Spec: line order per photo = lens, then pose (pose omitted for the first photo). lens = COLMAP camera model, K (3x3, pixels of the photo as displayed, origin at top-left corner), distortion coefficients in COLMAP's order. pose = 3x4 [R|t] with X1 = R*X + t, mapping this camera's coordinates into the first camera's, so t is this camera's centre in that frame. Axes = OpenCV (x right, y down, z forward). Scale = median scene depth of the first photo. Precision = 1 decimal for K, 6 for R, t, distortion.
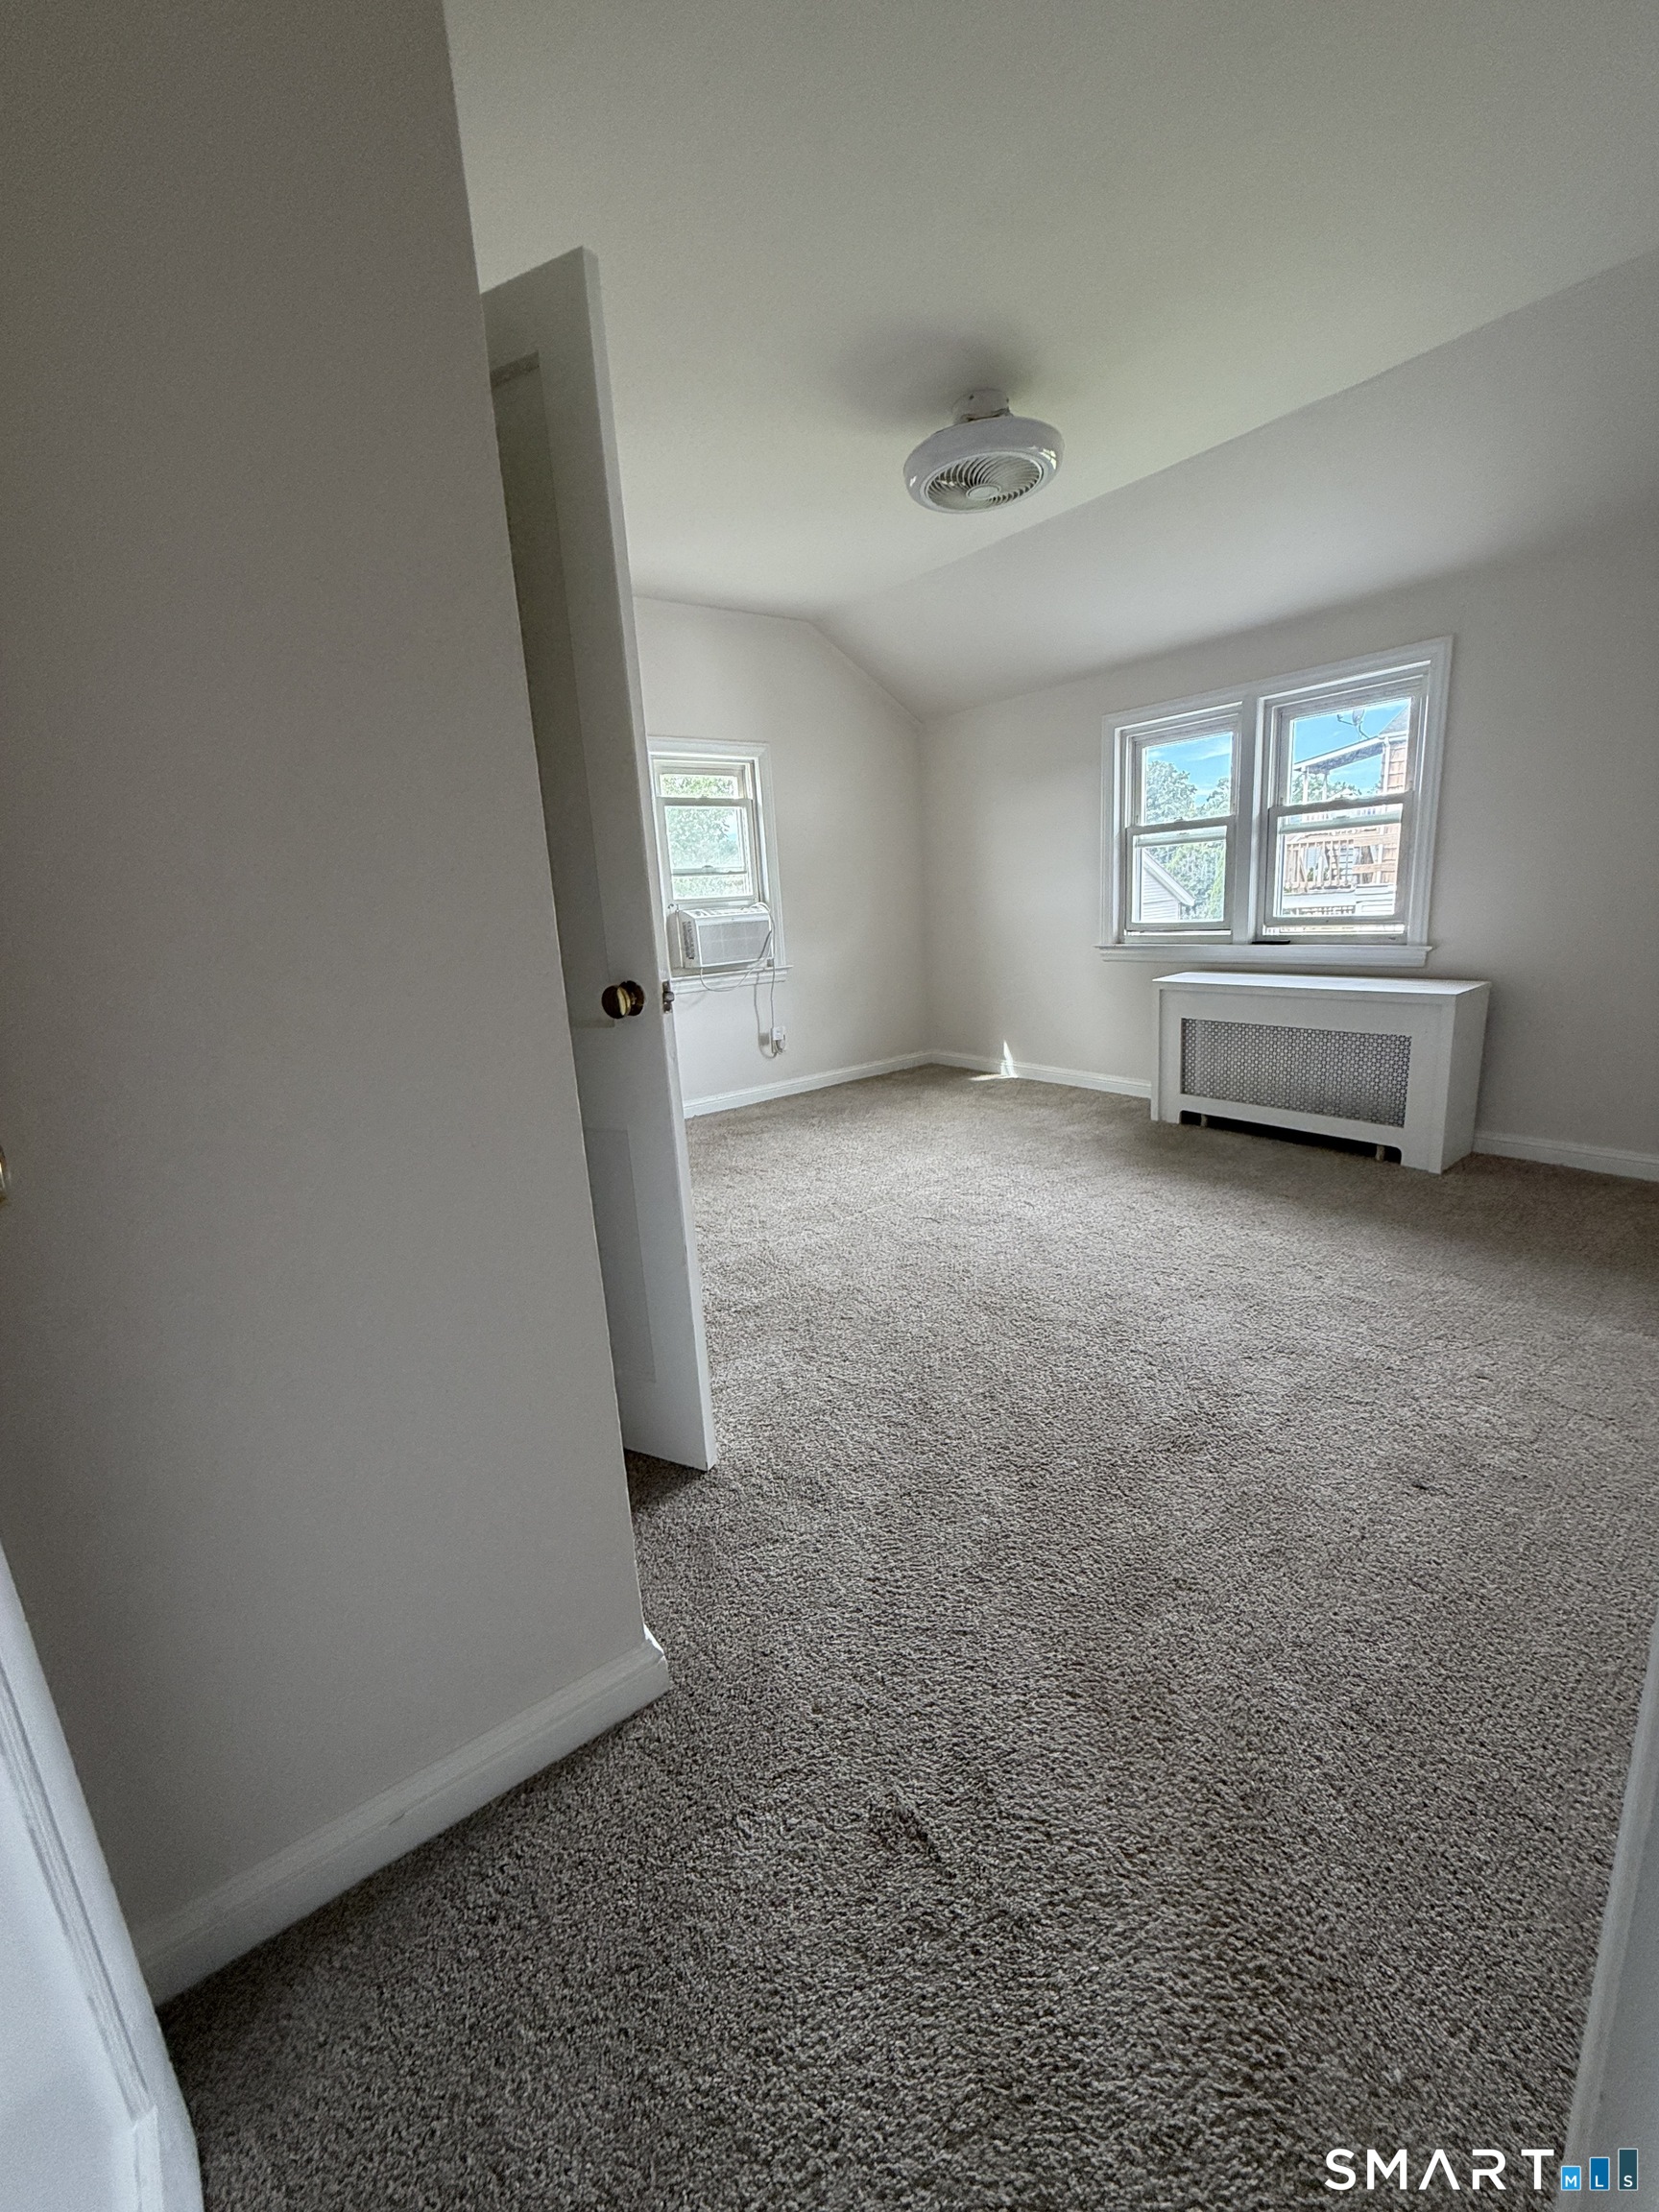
lens RADIAL K [[881.2, 0, 825.5], [0, 881.2, 1092.5], [0, 0, 1]] dist [-0.000887, -0.000109]
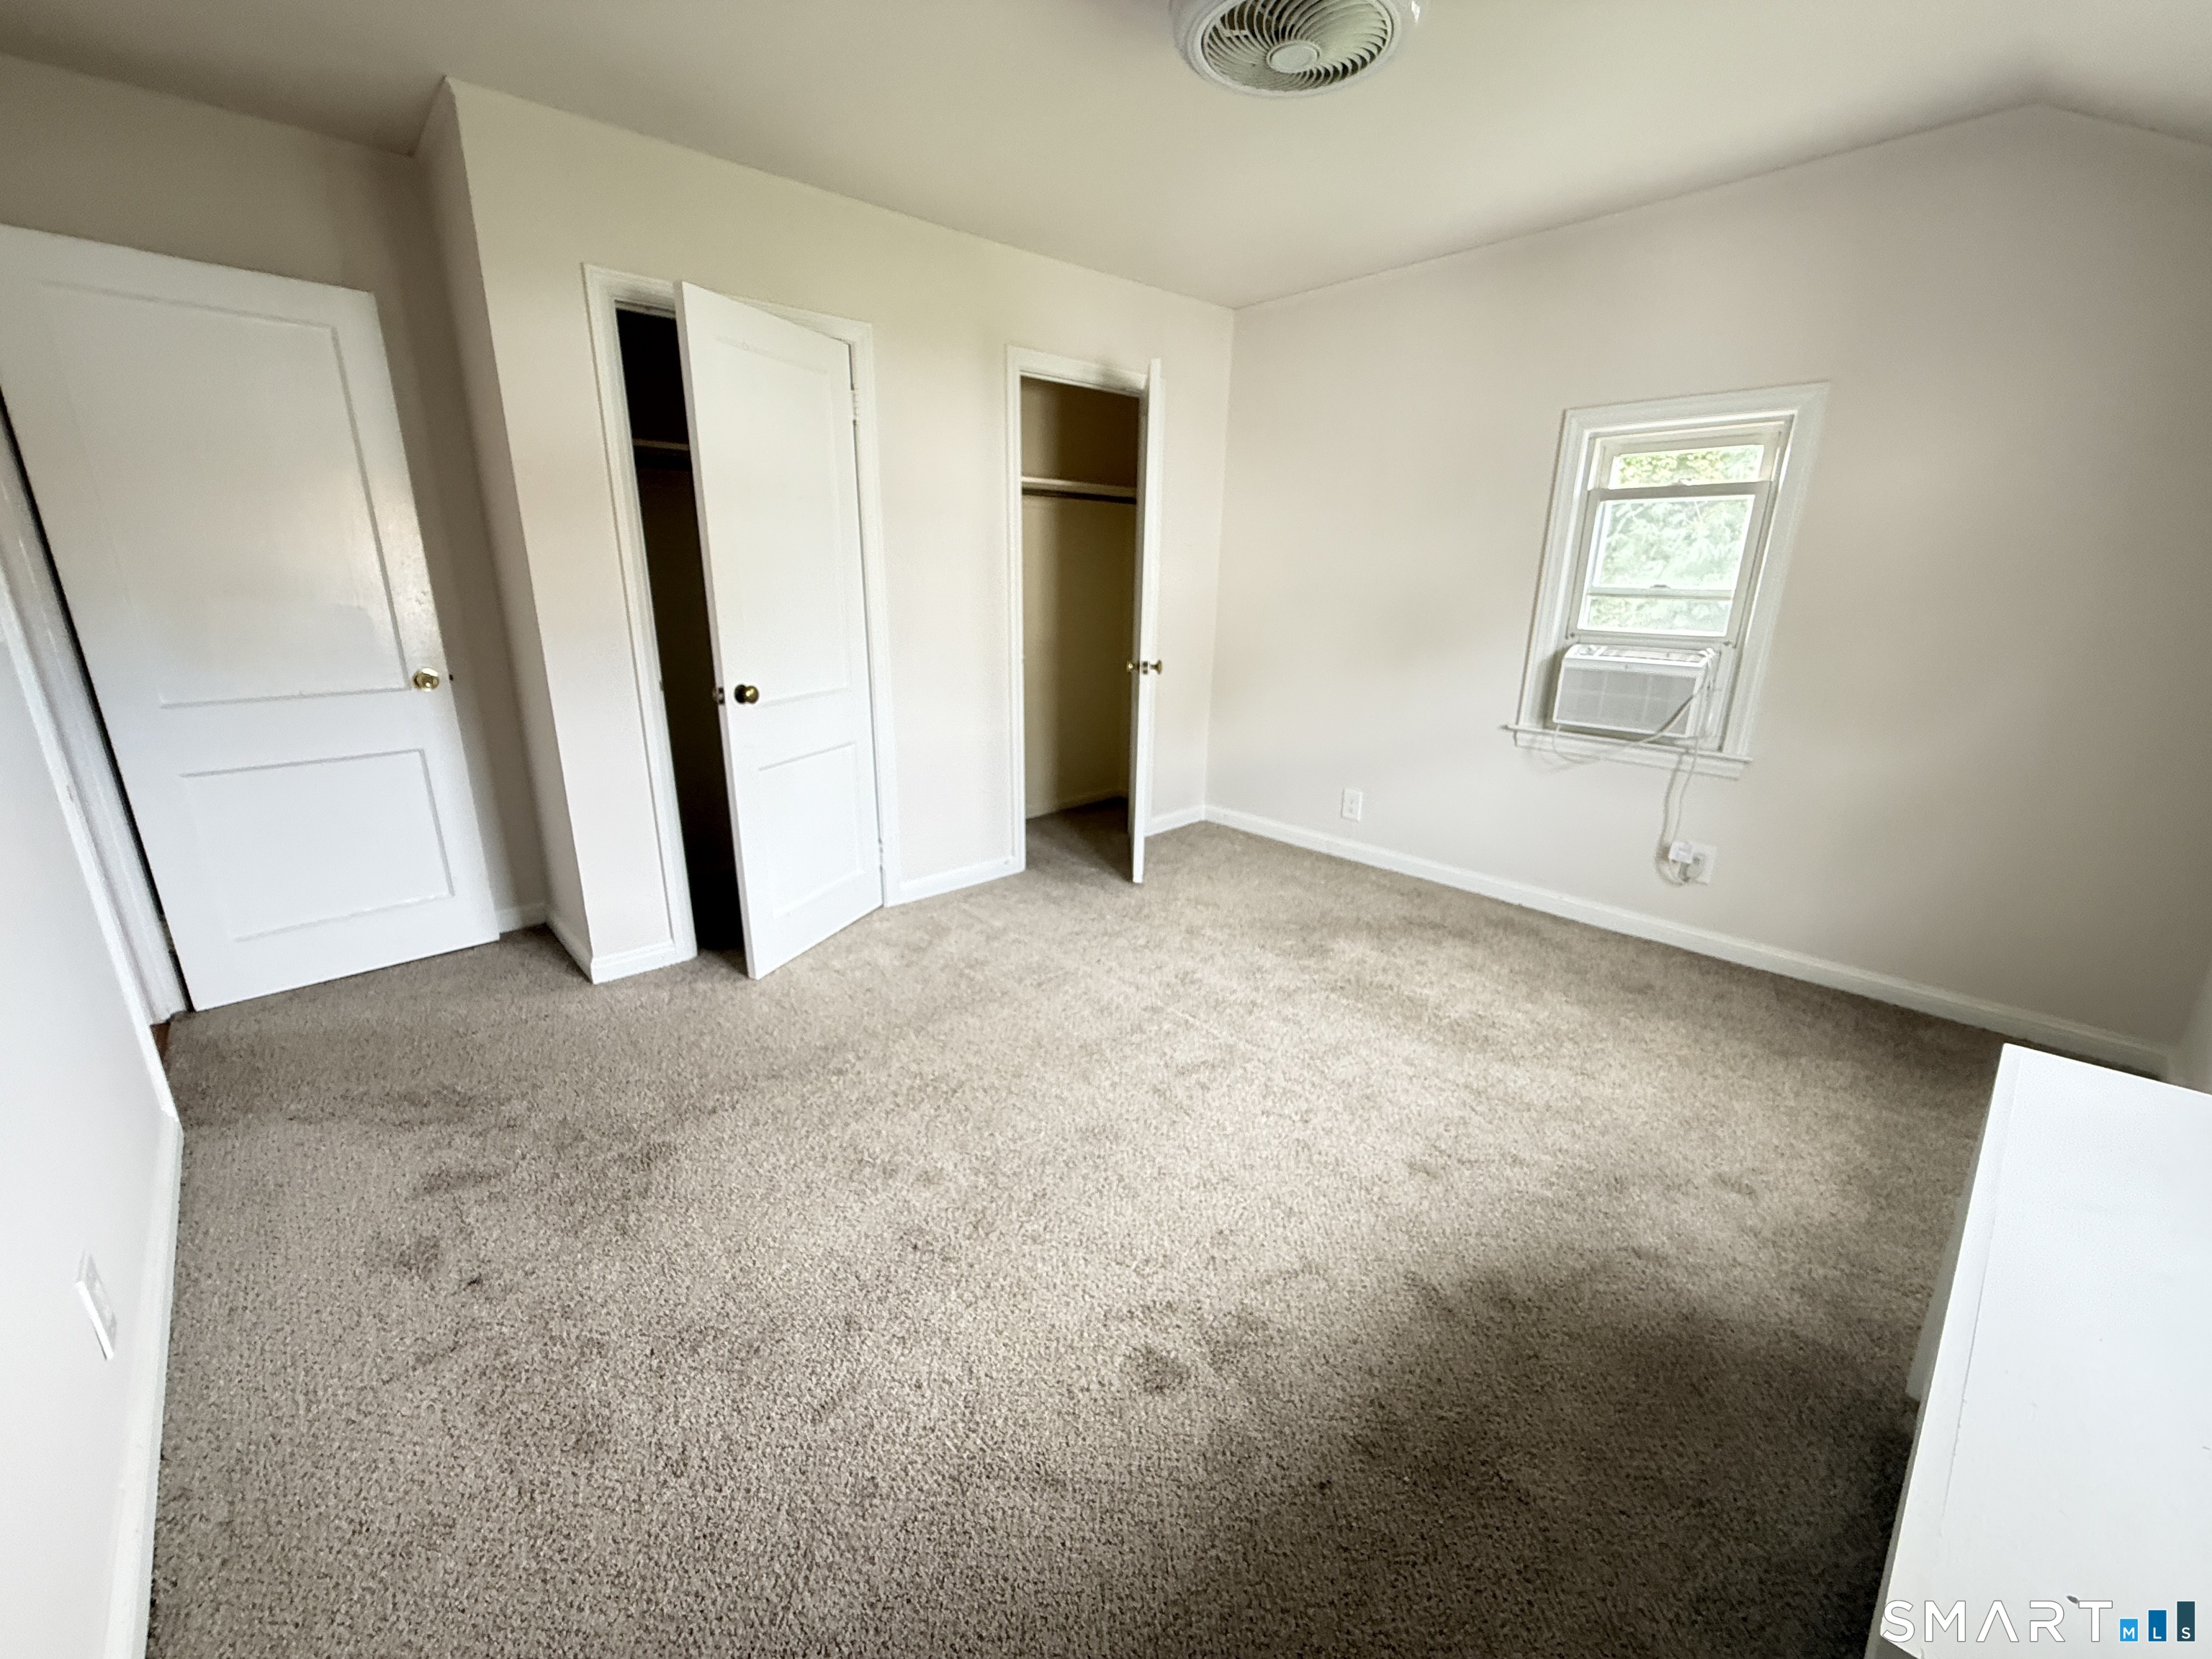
lens RADIAL K [[881.2, 0, 1100.5], [0, 881.2, 828.0], [0, 0, 1]] dist [-0.000887, -0.000109]
pose [[0.108254, 0.345080, -0.932310, 0.540618], [-0.251333, 0.916855, 0.310176, -0.192522], [0.961828, 0.200742, 0.185983, 0.504040]]
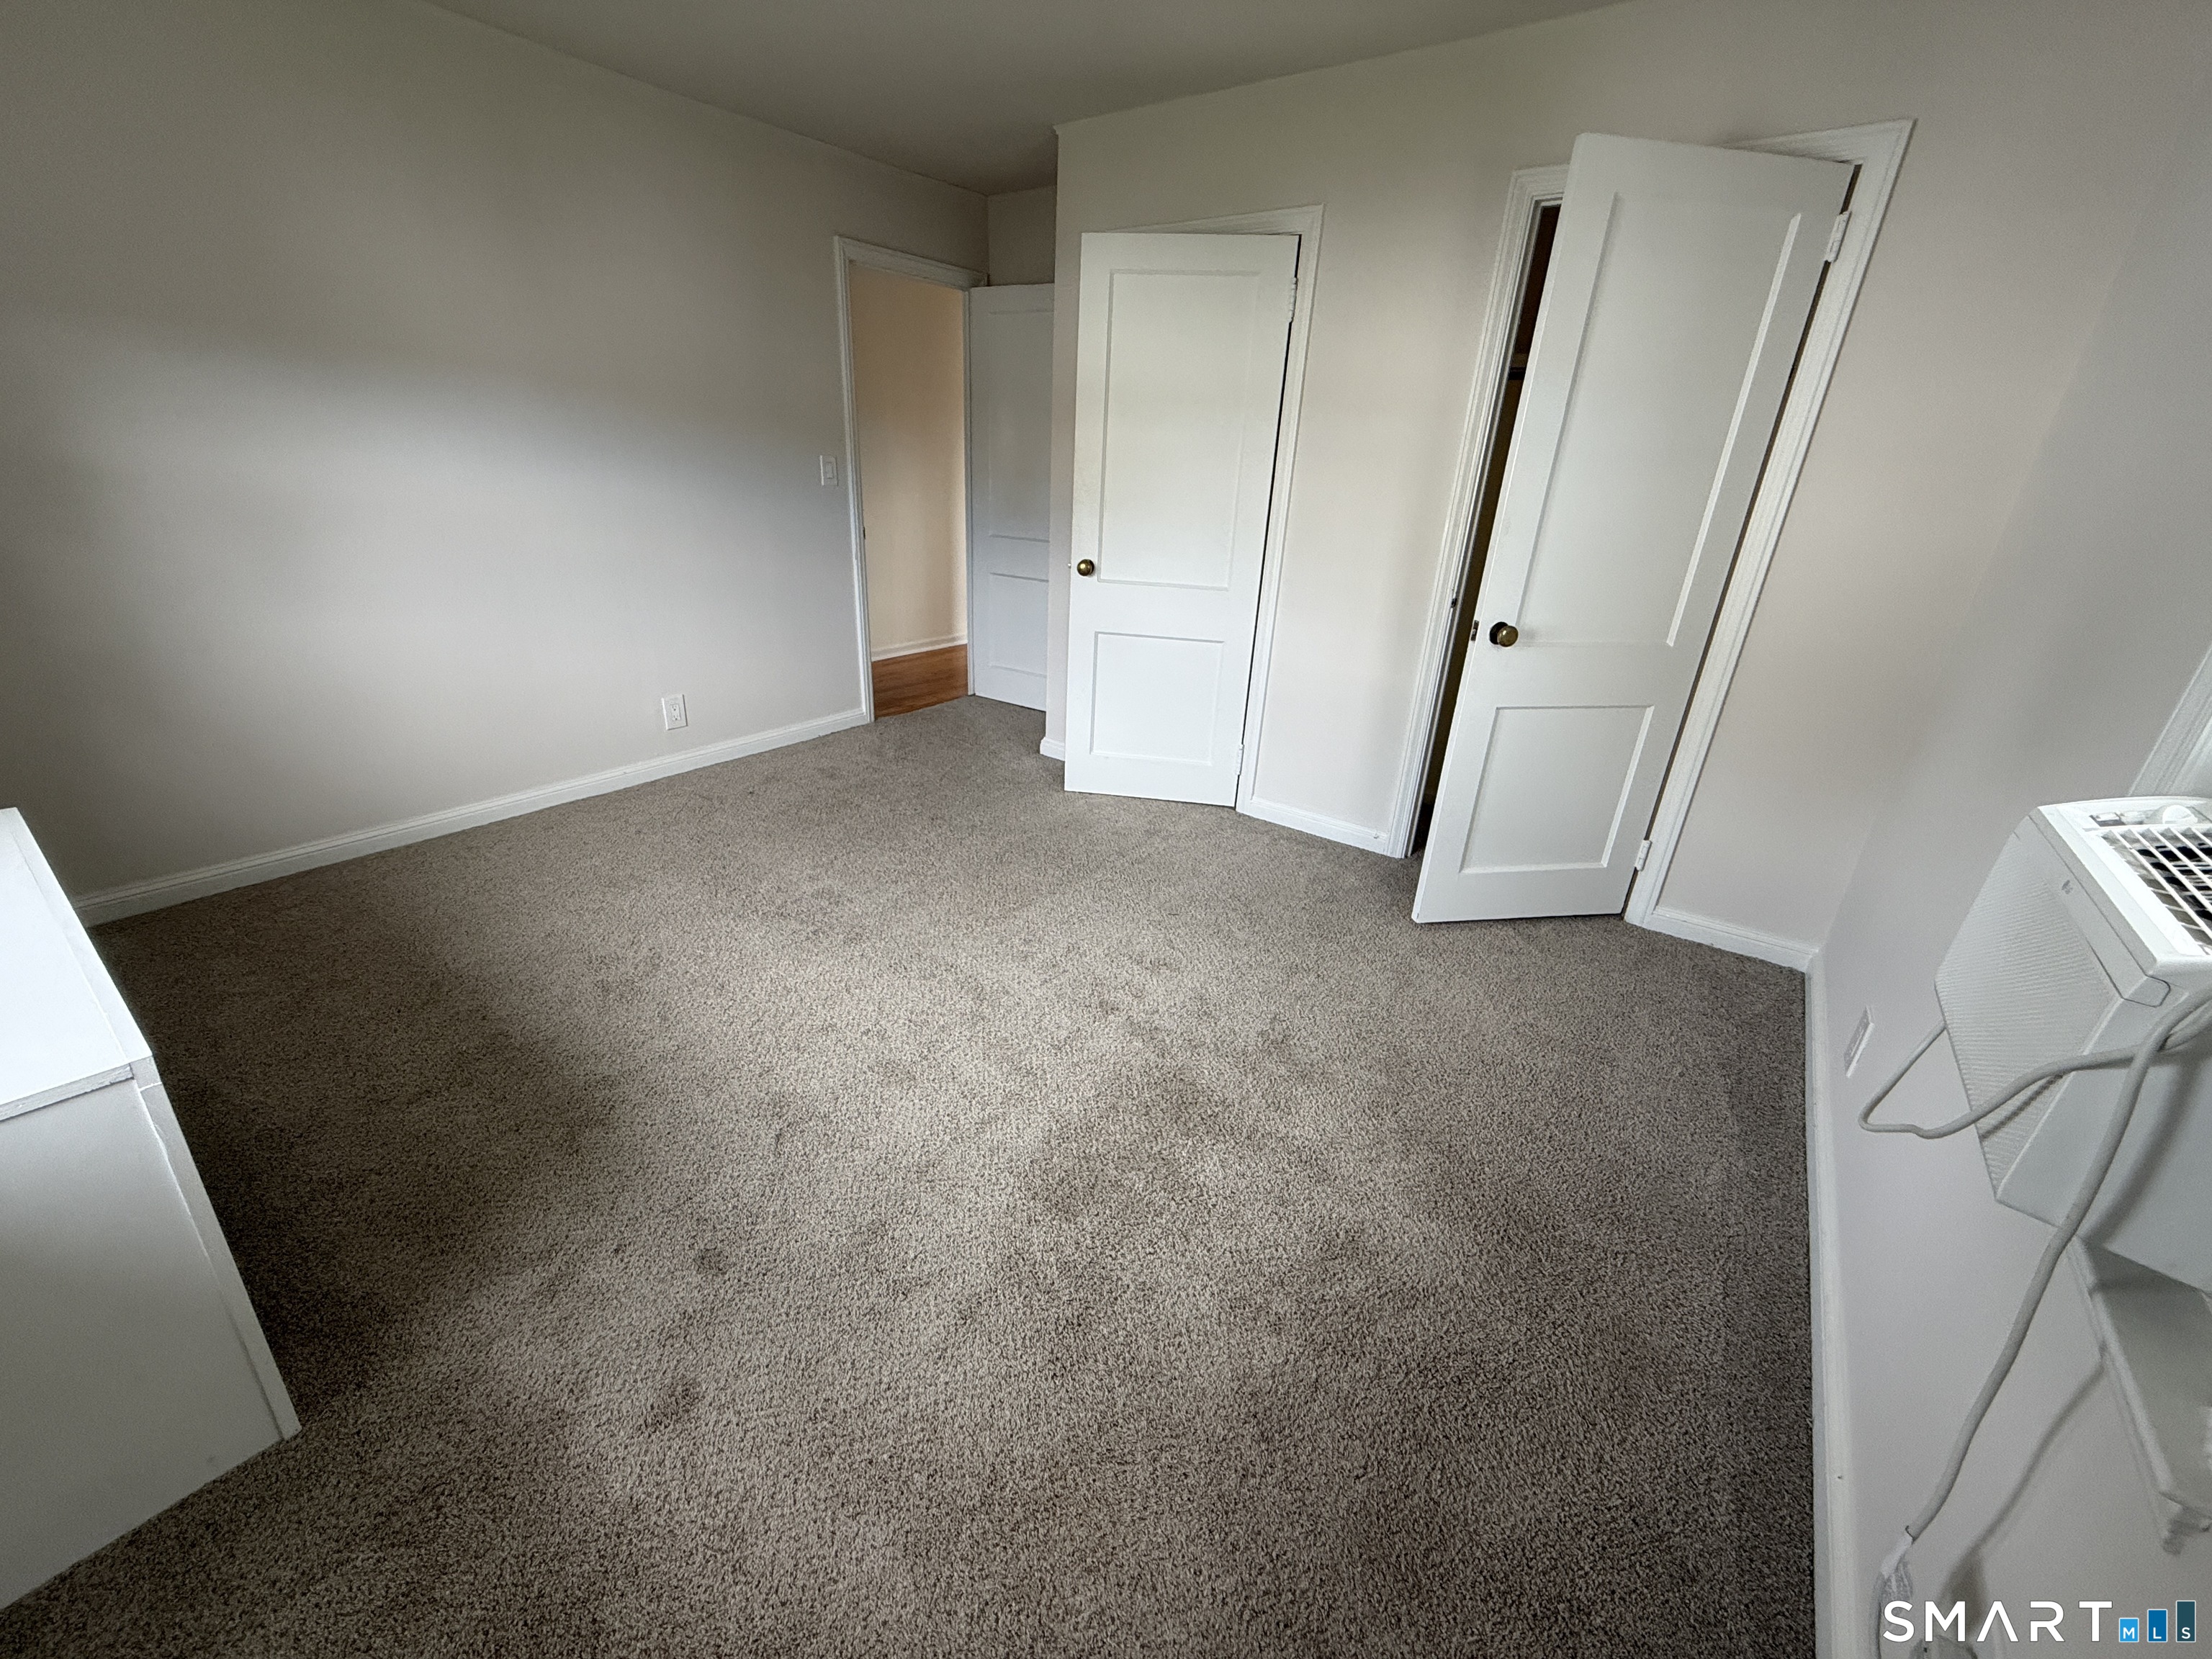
lens RADIAL K [[881.2, 0, 1100.5], [0, 881.2, 828.0], [0, 0, 1]] dist [-0.000887, -0.000109]
pose [[-0.954437, 0.139595, -0.263750, 0.139143], [-0.050939, 0.794653, 0.604922, -0.312921], [0.294034, 0.590795, -0.751335, 1.078285]]
